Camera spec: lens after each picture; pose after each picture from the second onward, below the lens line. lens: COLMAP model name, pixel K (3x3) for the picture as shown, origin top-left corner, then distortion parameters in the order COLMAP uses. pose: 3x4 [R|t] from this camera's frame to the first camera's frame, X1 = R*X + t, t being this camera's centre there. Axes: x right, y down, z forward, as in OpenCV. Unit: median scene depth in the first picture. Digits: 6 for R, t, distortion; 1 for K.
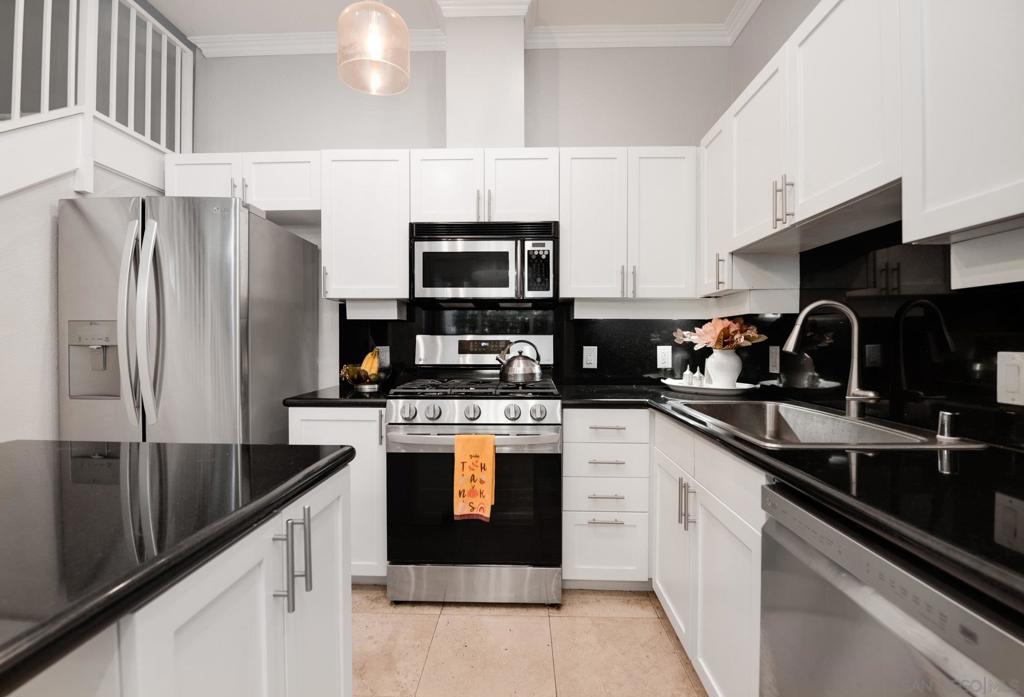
lens RADIAL K [[460.3, 0, 509.7], [0, 460.3, 346.3], [0, 0, 1]] dist [0.001670, -0.012305]
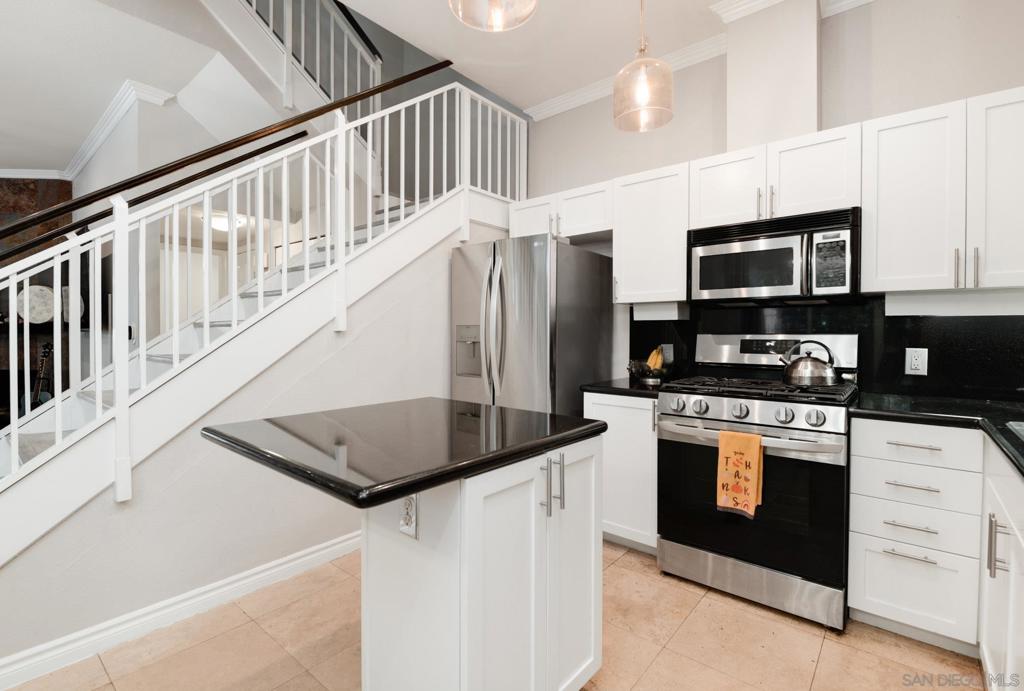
lens RADIAL K [[466.7, 0, 509.9], [0, 466.7, 339.6], [0, 0, 1]] dist [-0.002384, -0.000664]
pose [[0.785727, 0.009796, -0.618495, 0.138008], [-0.010943, 0.999938, 0.001935, -0.010637], [0.618476, 0.005248, 0.785786, -0.118820]]
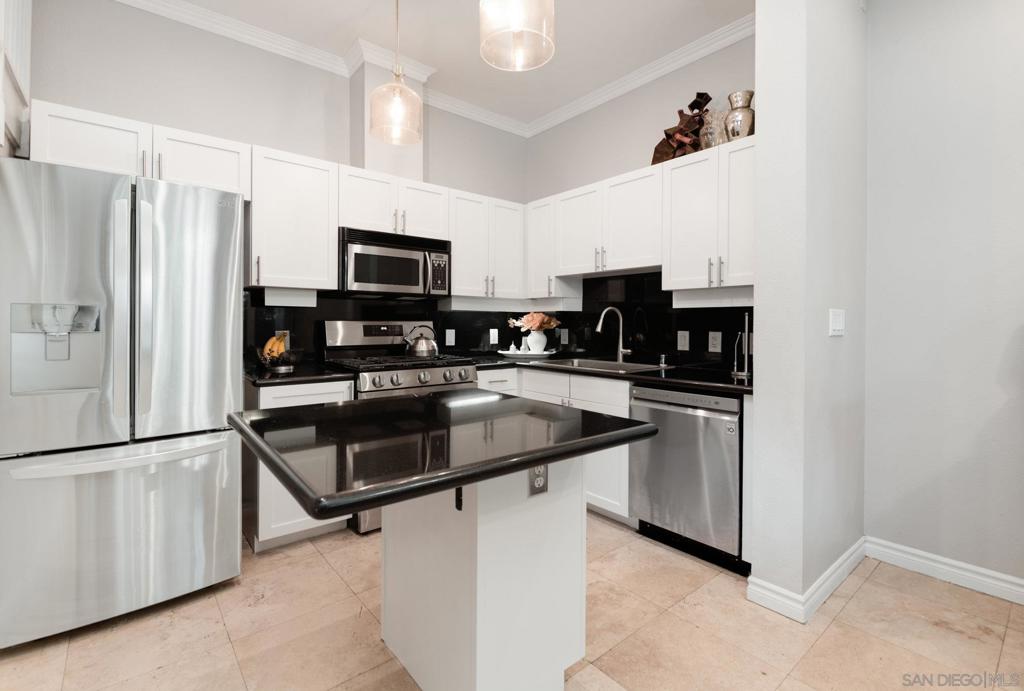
lens RADIAL K [[471.7, 0, 514.5], [0, 471.7, 324.9], [0, 0, 1]] dist [-0.000670, -0.000133]
pose [[0.752191, 0.000204, 0.658945, -0.711675], [0.003995, 0.999980, -0.004870, -0.007174], [-0.658933, 0.006295, 0.752175, -0.220649]]
